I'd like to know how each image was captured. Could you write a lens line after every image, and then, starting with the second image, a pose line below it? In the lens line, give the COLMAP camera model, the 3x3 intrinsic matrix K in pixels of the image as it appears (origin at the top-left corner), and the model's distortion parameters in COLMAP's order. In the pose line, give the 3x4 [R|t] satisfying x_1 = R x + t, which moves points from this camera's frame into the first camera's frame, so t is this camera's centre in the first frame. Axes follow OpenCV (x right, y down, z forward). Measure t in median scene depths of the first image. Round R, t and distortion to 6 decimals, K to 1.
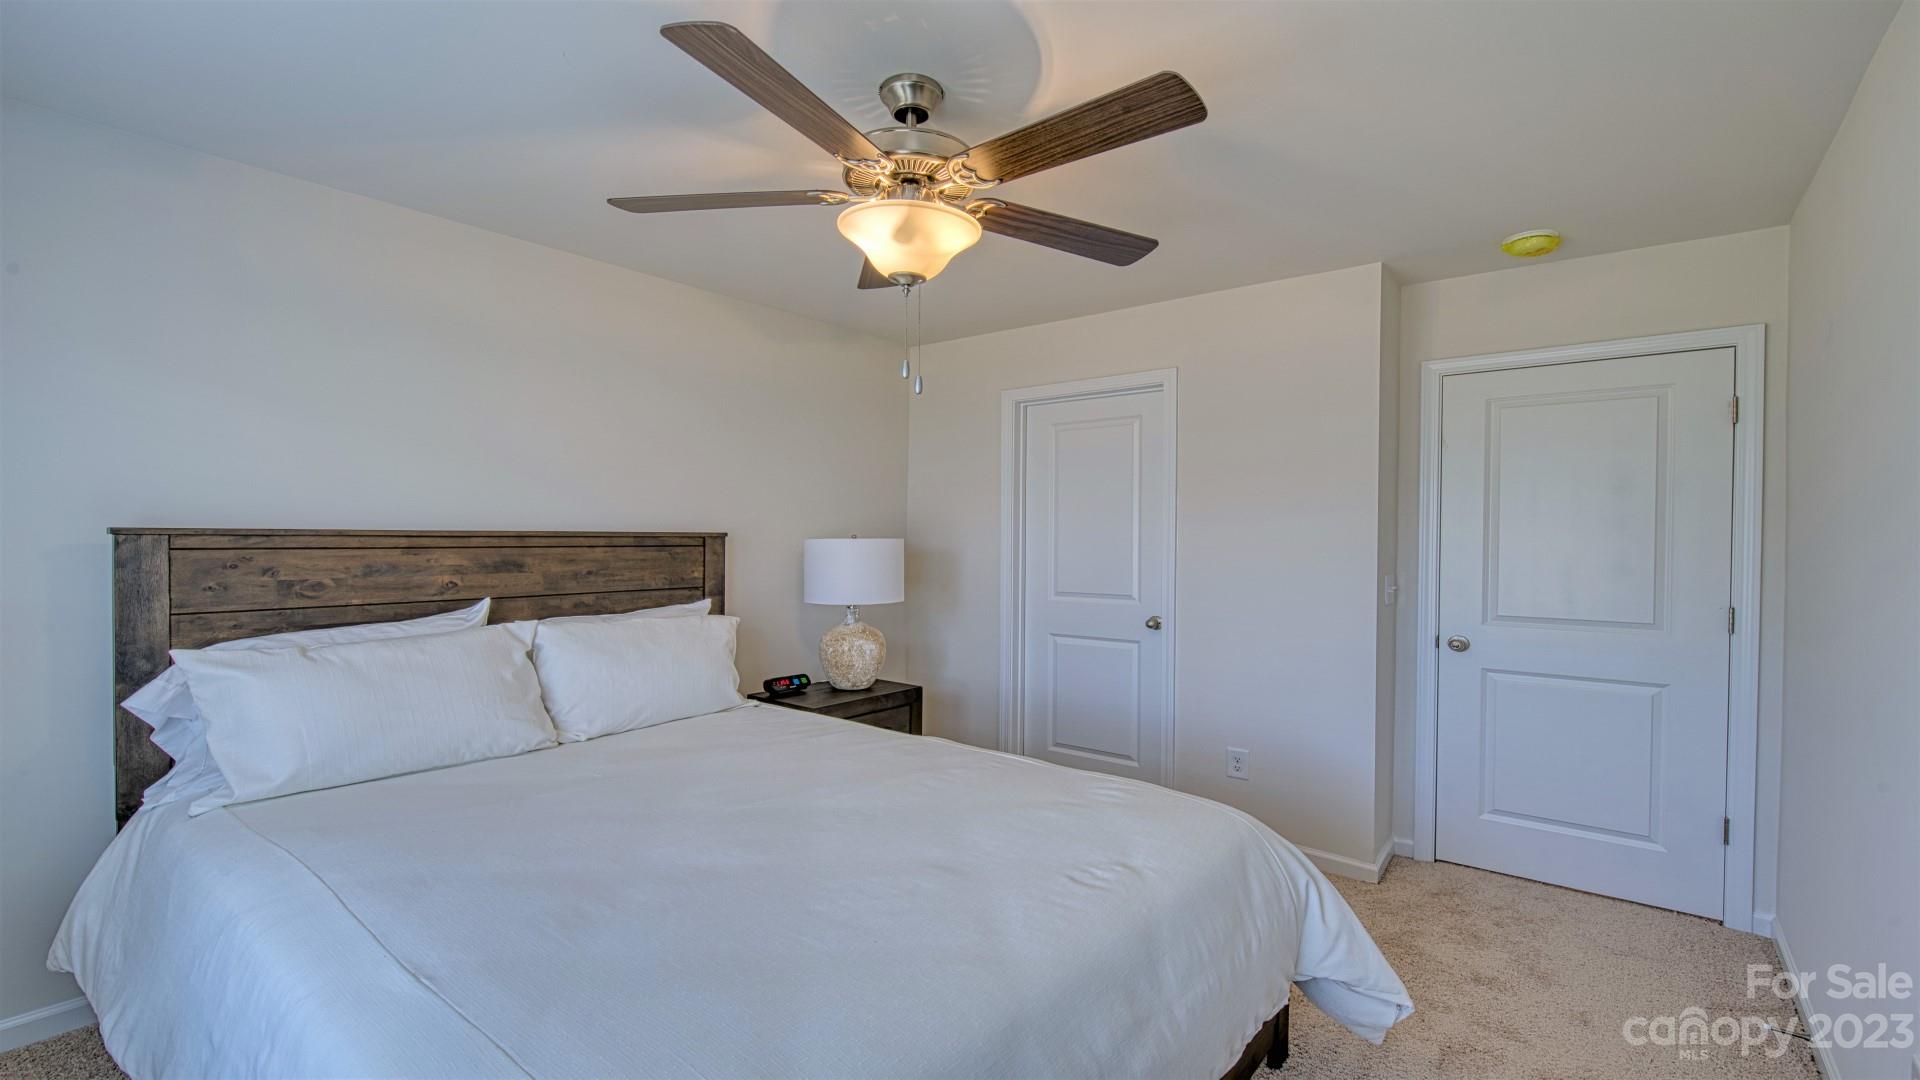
lens RADIAL K [[819.9, 0, 964.8], [0, 819.9, 532.2], [0, 0, 1]] dist [0.000046, -0.000242]
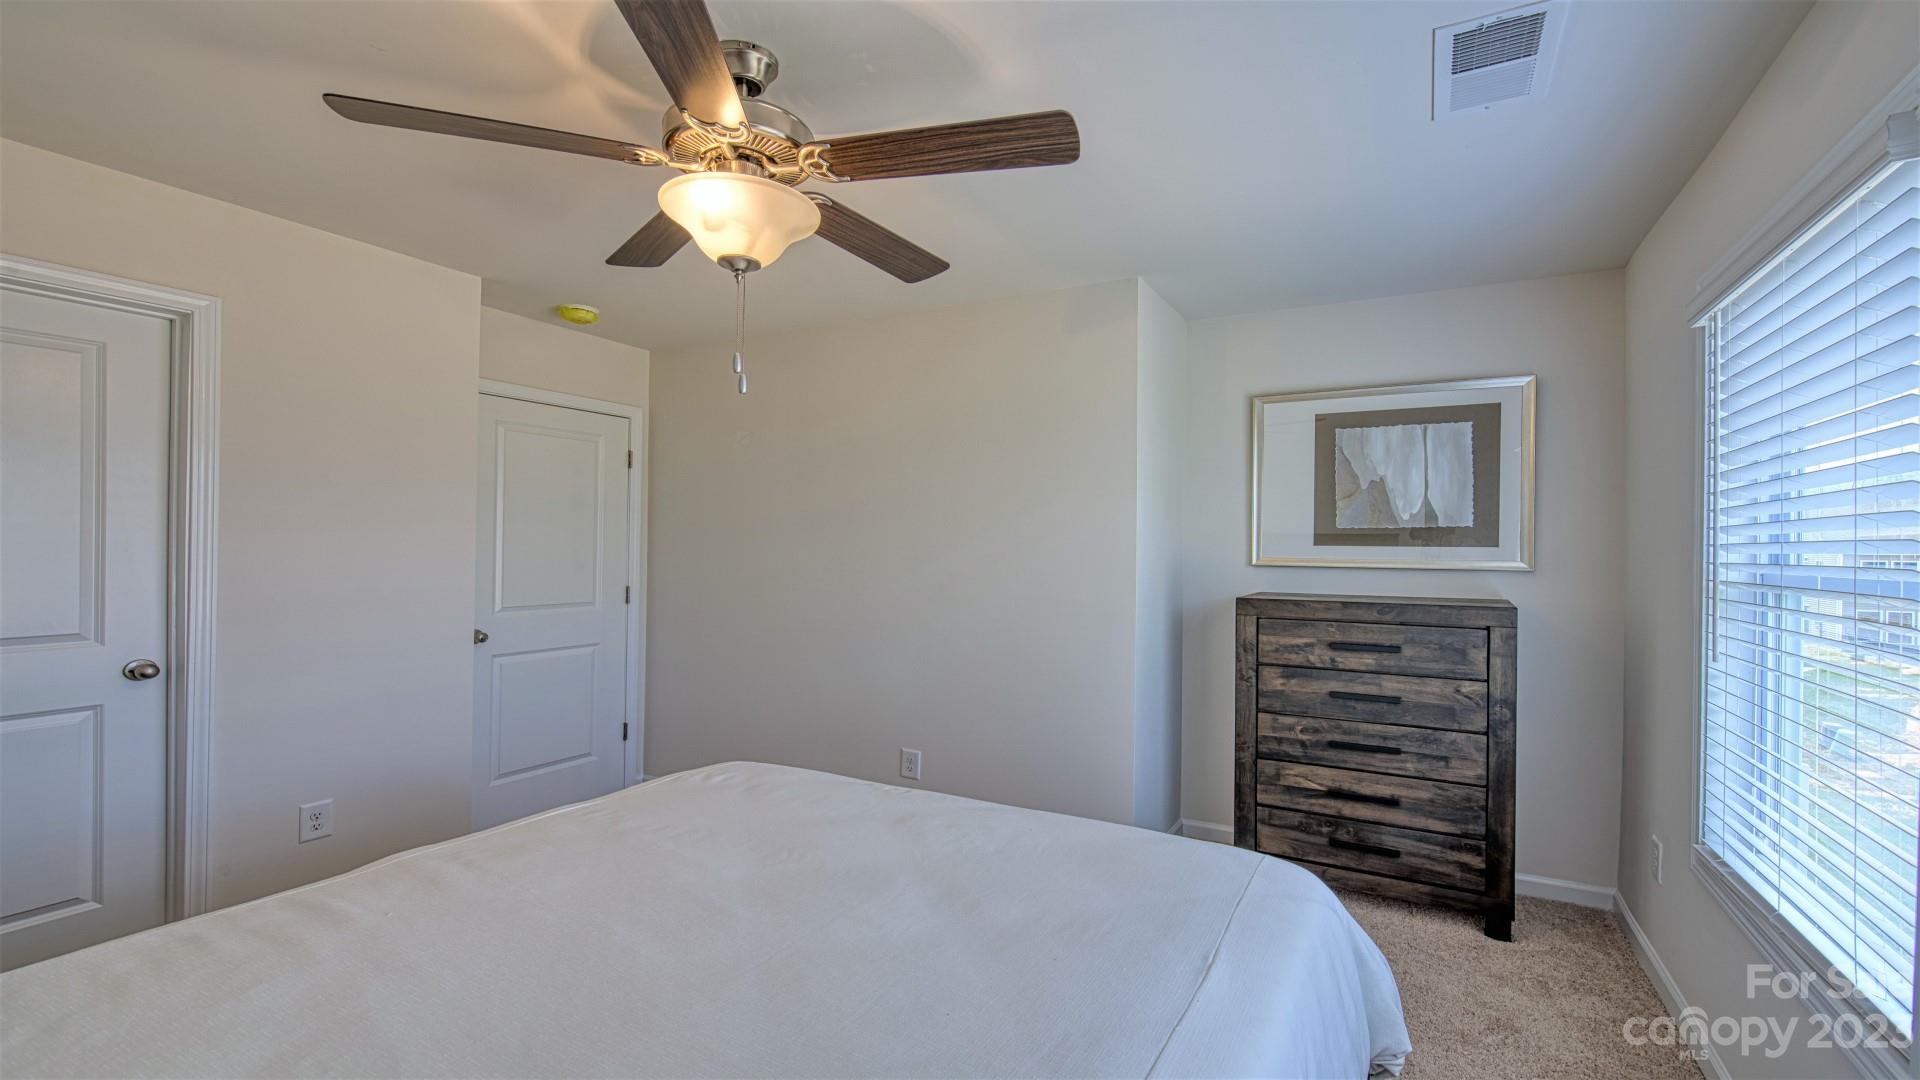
lens RADIAL K [[819.9, 0, 964.8], [0, 819.9, 532.2], [0, 0, 1]] dist [0.000046, -0.000242]
pose [[-0.161957, 0.007800, 0.986767, -0.973562], [-0.017597, 0.999787, -0.010791, -0.006495], [-0.986641, -0.019112, -0.161785, 0.868039]]
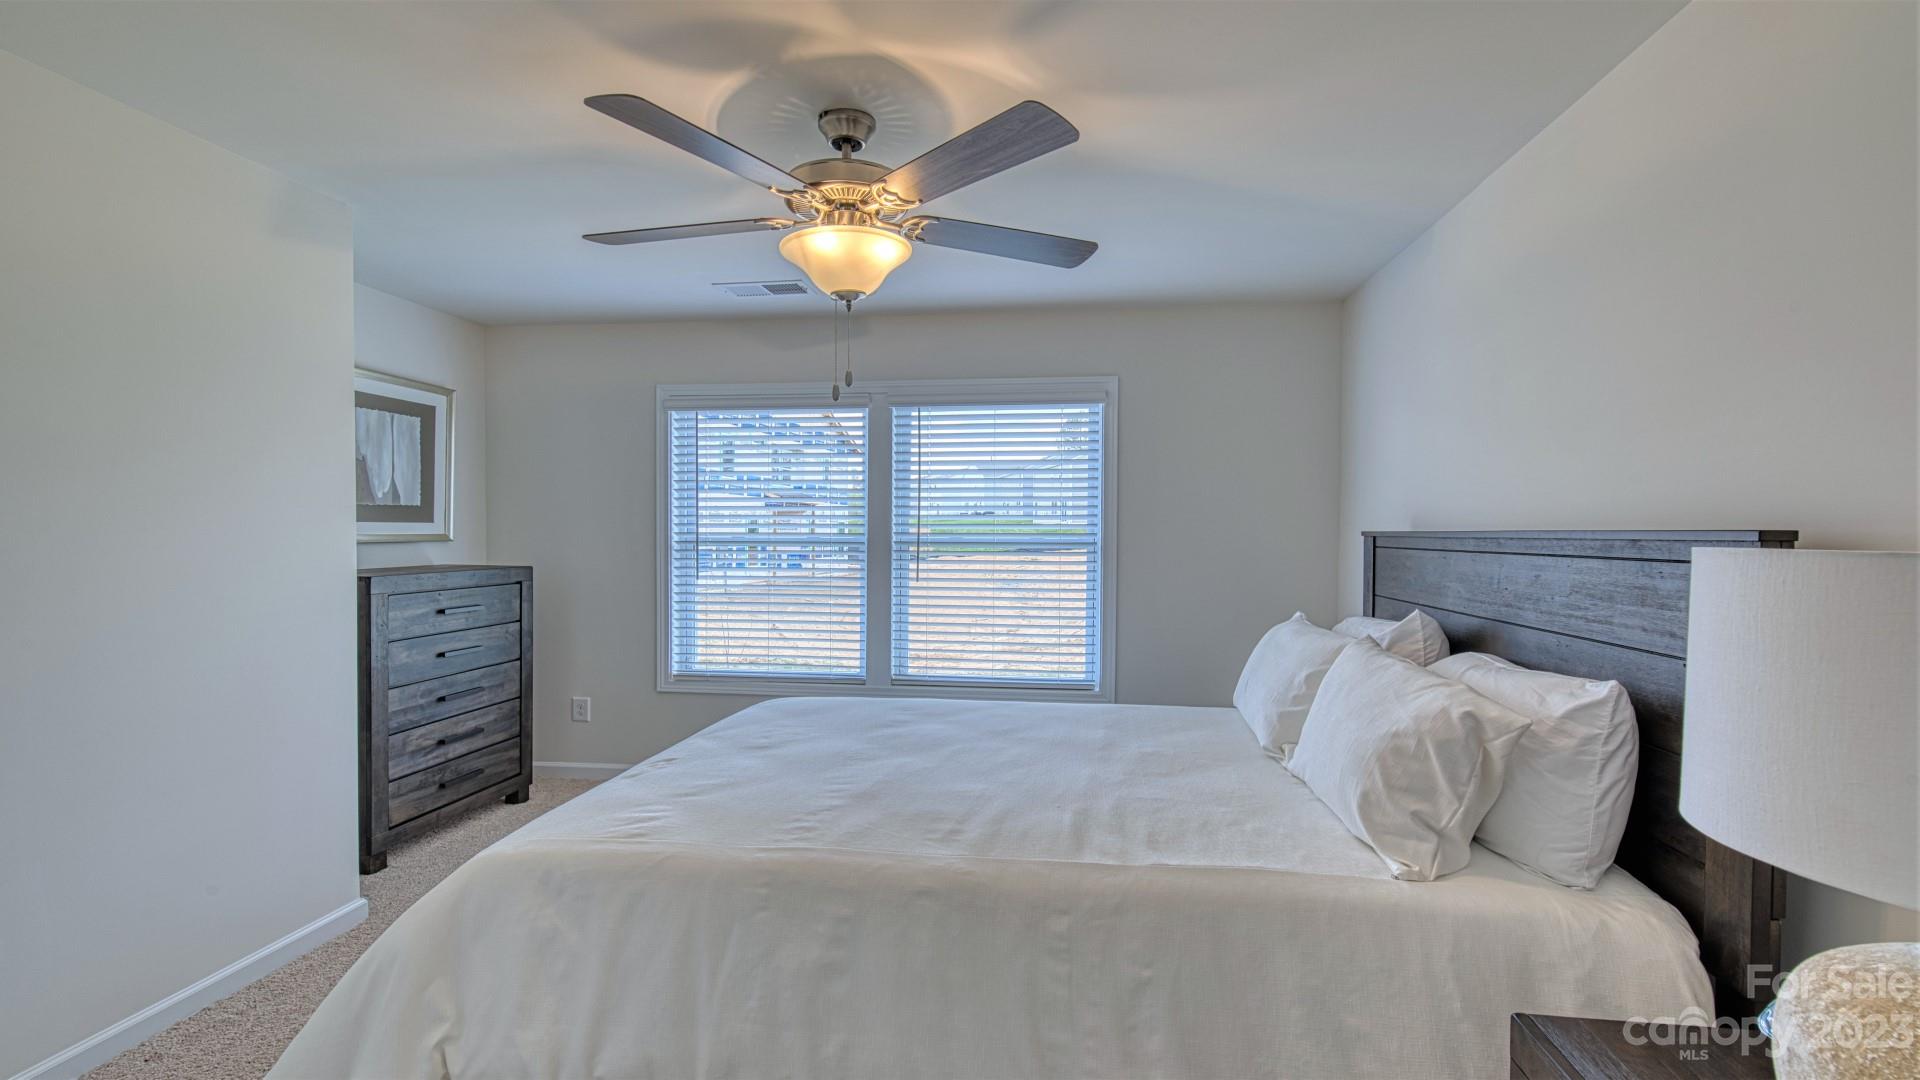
lens RADIAL K [[846.7, 0, 960.0], [0, 846.7, 540.0], [0, 0, 1]] dist [-0.000255, -0.000083]
pose [[-0.865483, -0.006240, -0.500899, 0.350491], [-0.008528, 0.999961, 0.002277, 0.013145], [0.500865, 0.006242, -0.865503, 1.987683]]
